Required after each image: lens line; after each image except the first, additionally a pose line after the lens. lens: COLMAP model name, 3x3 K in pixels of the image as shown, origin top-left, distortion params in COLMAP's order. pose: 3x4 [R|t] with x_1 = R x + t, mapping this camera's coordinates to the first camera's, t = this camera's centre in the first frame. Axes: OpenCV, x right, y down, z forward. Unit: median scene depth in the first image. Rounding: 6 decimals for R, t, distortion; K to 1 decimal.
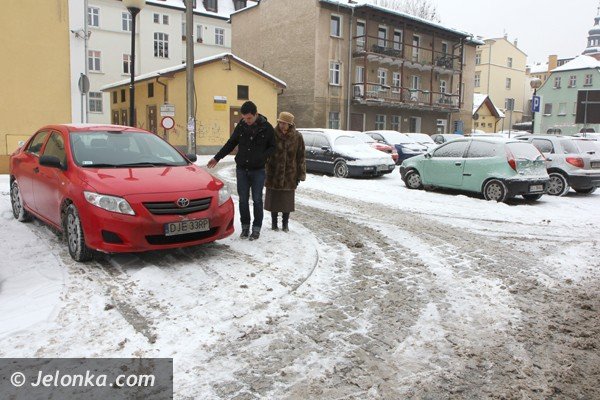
lens RADIAL K [[470.4, 0, 300.0], [0, 470.4, 200.0], [0, 0, 1]] dist [-0.109349, 0.117450]
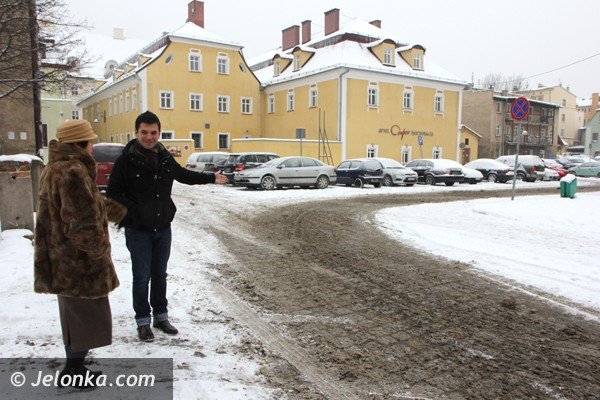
lens RADIAL K [[470.4, 0, 300.0], [0, 470.4, 200.0], [0, 0, 1]] dist [-0.109349, 0.117450]
pose [[0.998145, -0.009148, -0.060182, -0.551957], [0.006466, 0.998984, -0.044608, 0.100528], [0.060529, 0.044136, 0.997190, -0.878861]]
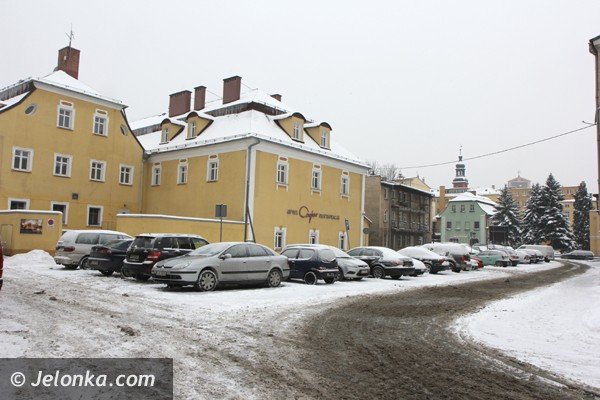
lens RADIAL K [[470.4, 0, 300.0], [0, 470.4, 200.0], [0, 0, 1]] dist [-0.109349, 0.117450]
pose [[0.968293, 0.033299, 0.247589, -0.650300], [0.020431, 0.977202, -0.211328, 0.071927], [-0.248981, 0.209686, 0.945537, -0.707937]]
